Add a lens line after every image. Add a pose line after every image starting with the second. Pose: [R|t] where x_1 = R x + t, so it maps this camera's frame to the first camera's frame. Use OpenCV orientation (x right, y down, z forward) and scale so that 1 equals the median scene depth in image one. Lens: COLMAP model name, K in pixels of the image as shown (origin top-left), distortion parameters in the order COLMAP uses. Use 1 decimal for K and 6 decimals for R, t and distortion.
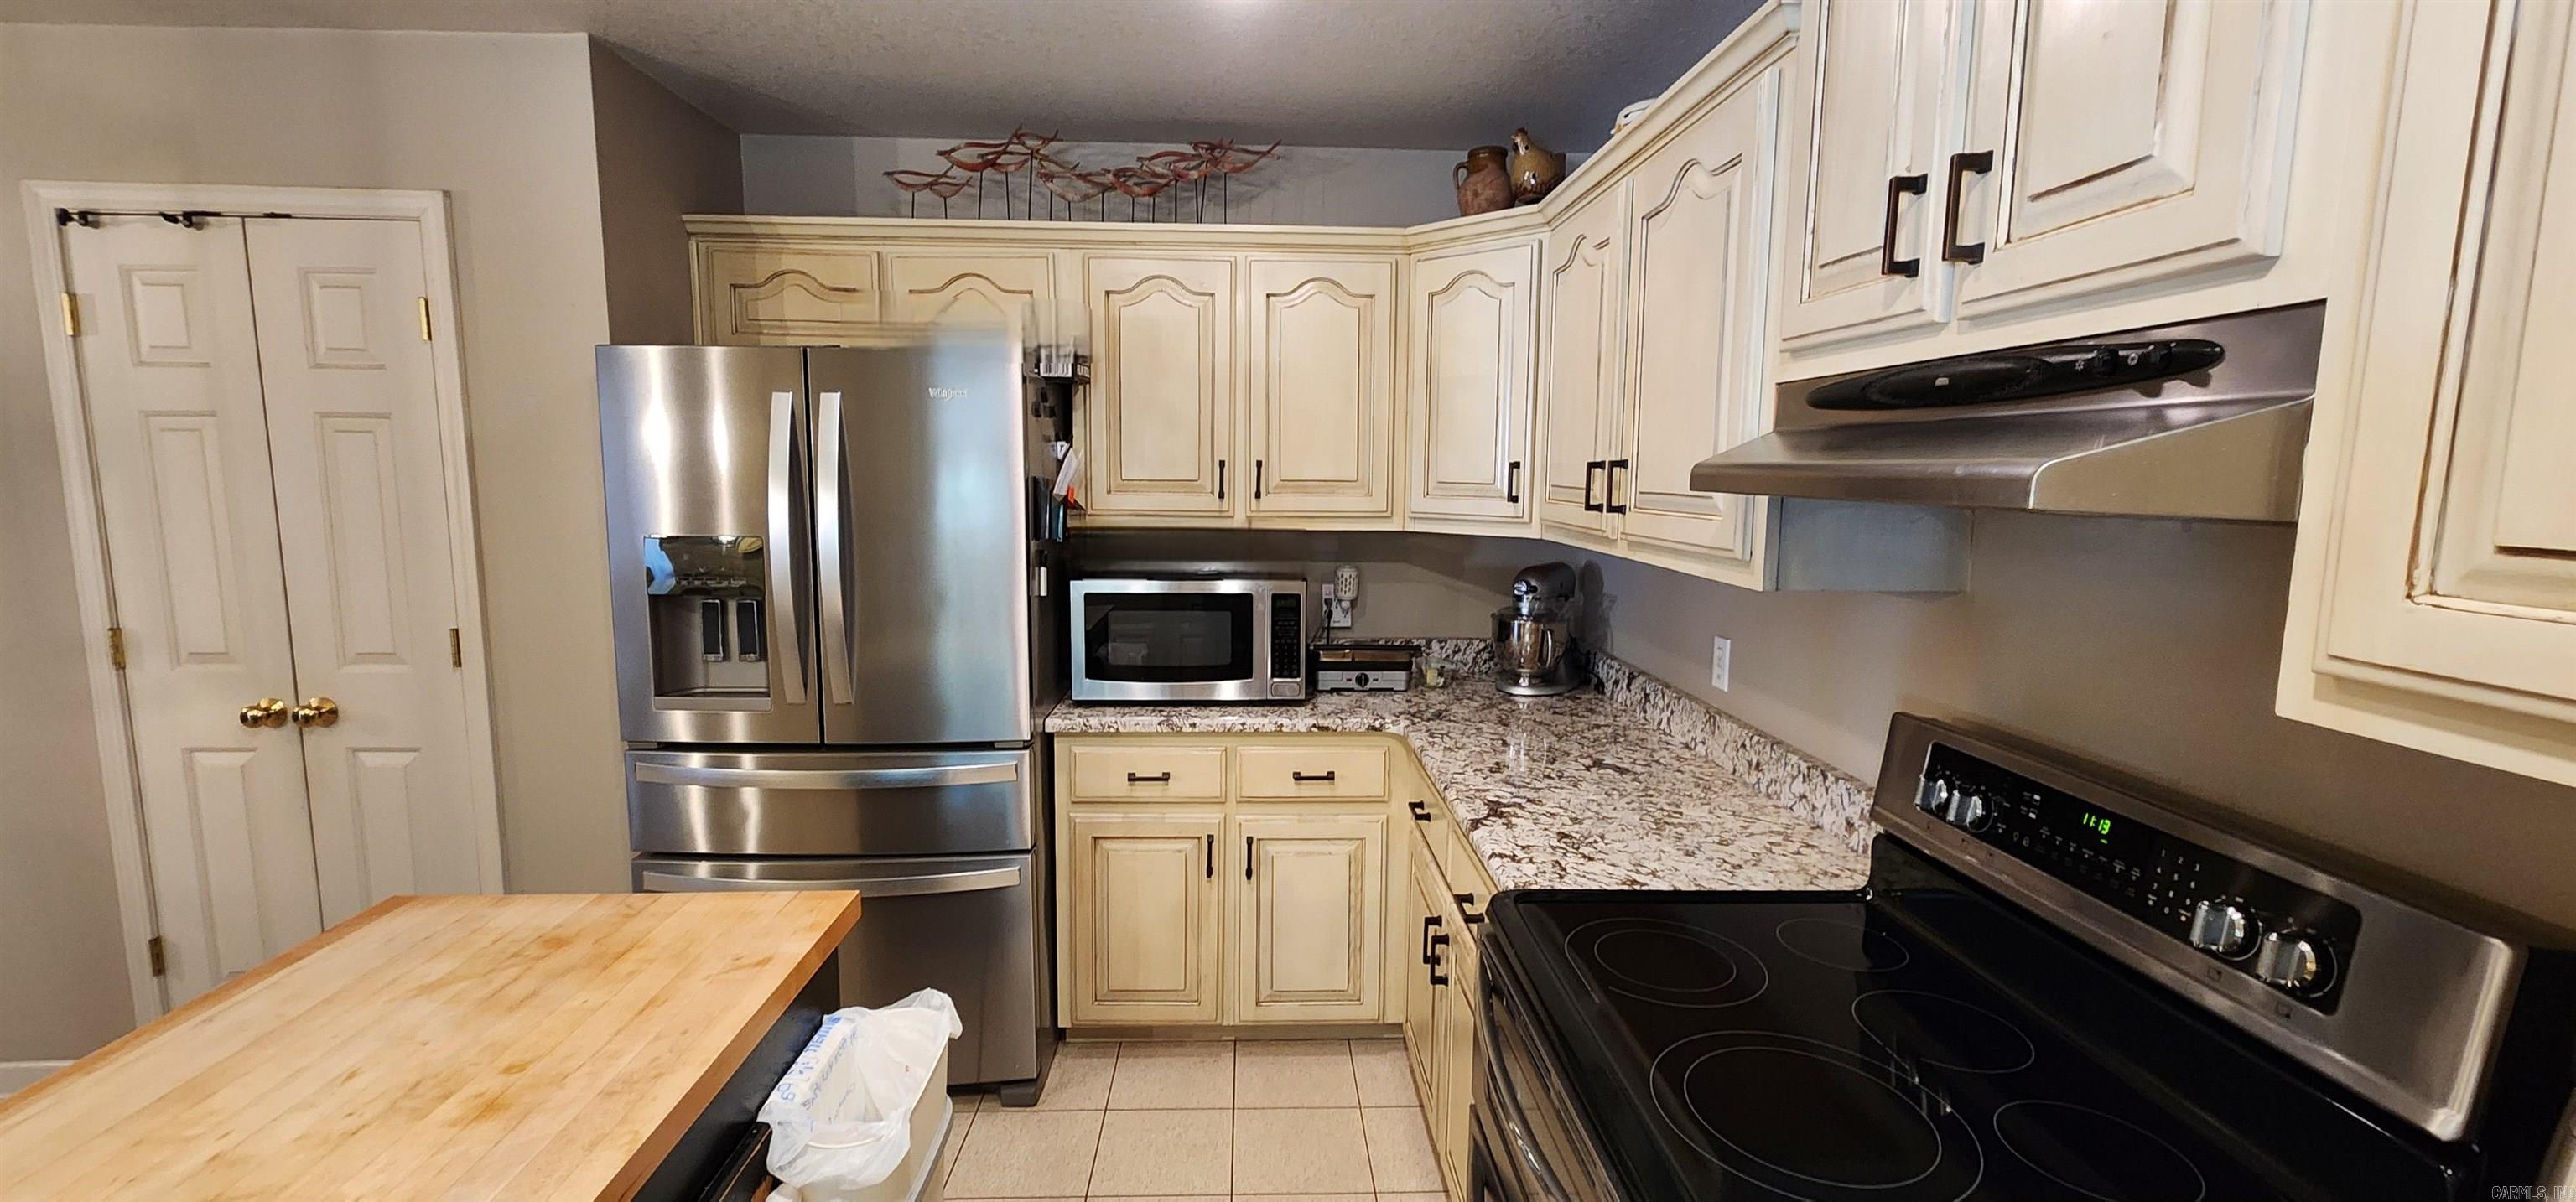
lens RADIAL K [[1058.8, 0, 1288.0], [0, 1058.8, 601.0], [0, 0, 1]] dist [0.001397, 0.000186]
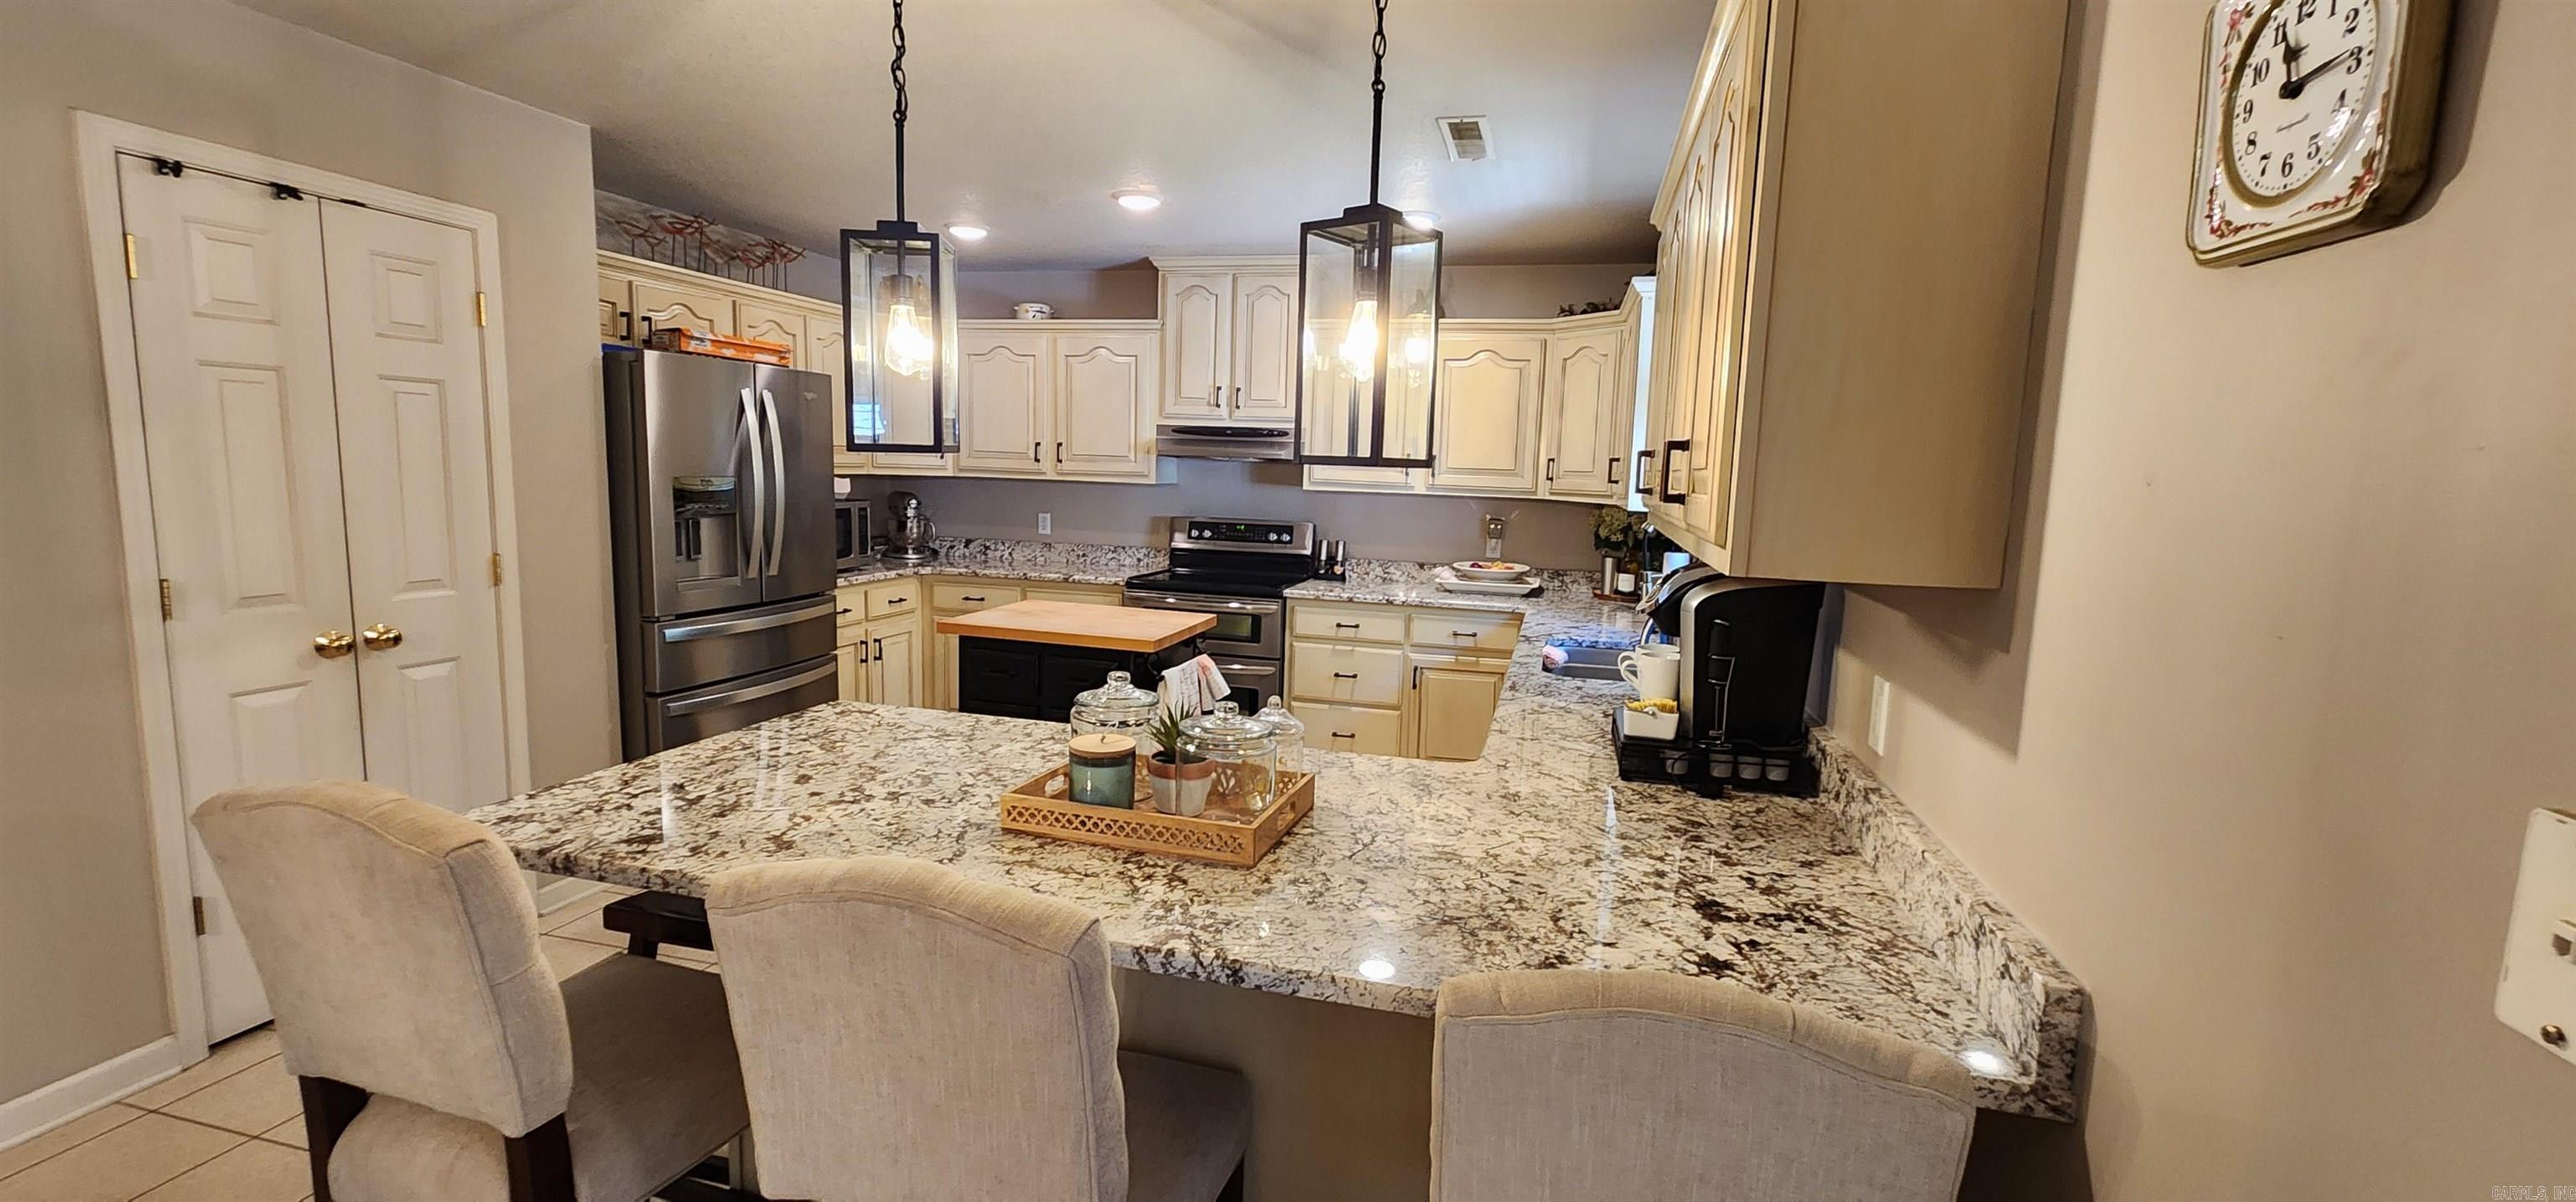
lens RADIAL K [[1058.8, 0, 1288.0], [0, 1058.8, 601.0], [0, 0, 1]] dist [0.001397, 0.000186]
pose [[0.299494, -0.122358, 0.946220, -1.725196], [0.087696, 0.991075, 0.100401, 0.038223], [-0.950059, 0.052910, 0.307551, -0.287182]]
